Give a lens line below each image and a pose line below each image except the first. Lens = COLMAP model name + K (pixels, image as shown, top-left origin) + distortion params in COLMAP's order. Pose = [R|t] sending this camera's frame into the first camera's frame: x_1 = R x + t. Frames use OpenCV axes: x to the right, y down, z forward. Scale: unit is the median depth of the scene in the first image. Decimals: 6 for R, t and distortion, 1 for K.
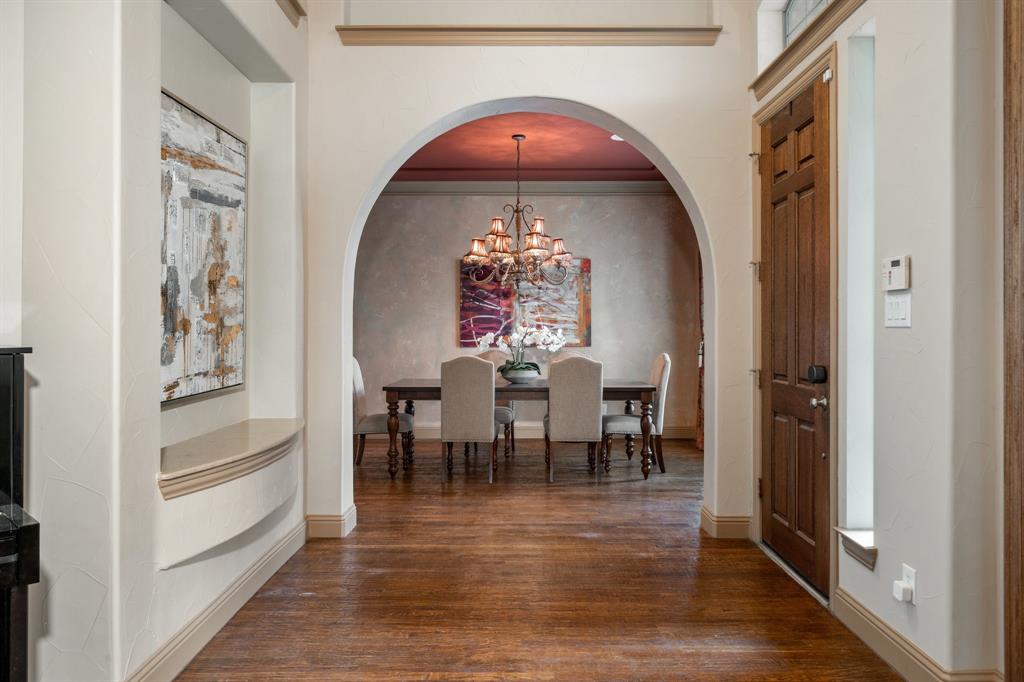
lens RADIAL K [[716.8, 0, 512.7], [0, 716.8, 338.0], [0, 0, 1]] dist [-0.003191, -0.000697]
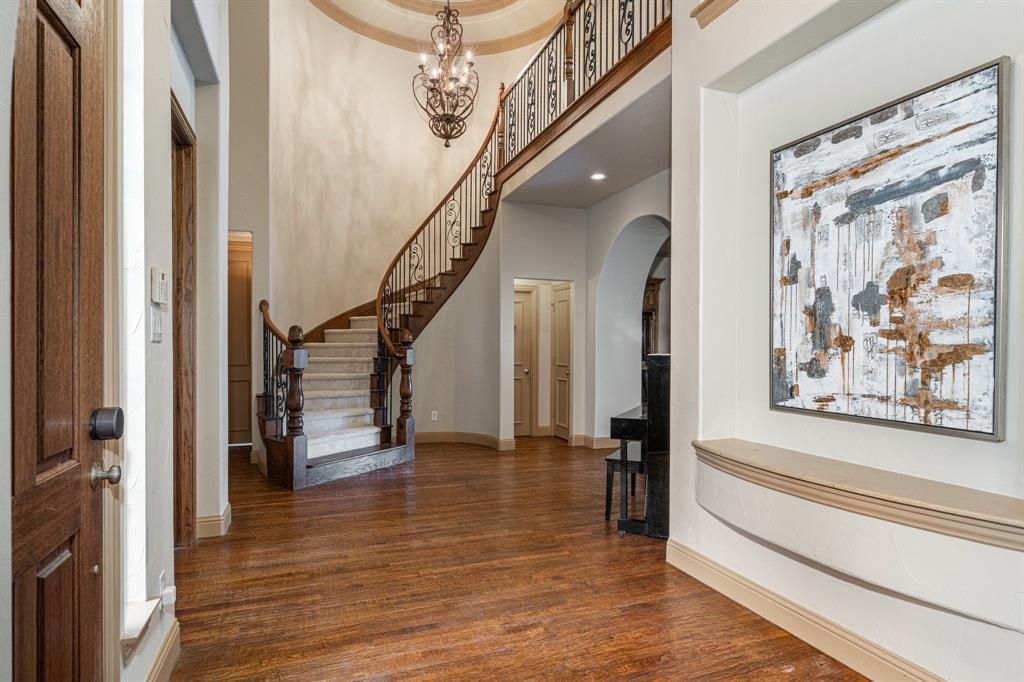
lens RADIAL K [[533.8, 0, 512.1], [0, 533.8, 339.5], [0, 0, 1]] dist [0.001338, 0.000137]
pose [[-0.927158, -0.019918, -0.374141, 0.246005], [-0.027448, 0.999514, 0.014808, -0.019961], [0.373664, 0.023999, -0.927254, 1.504836]]
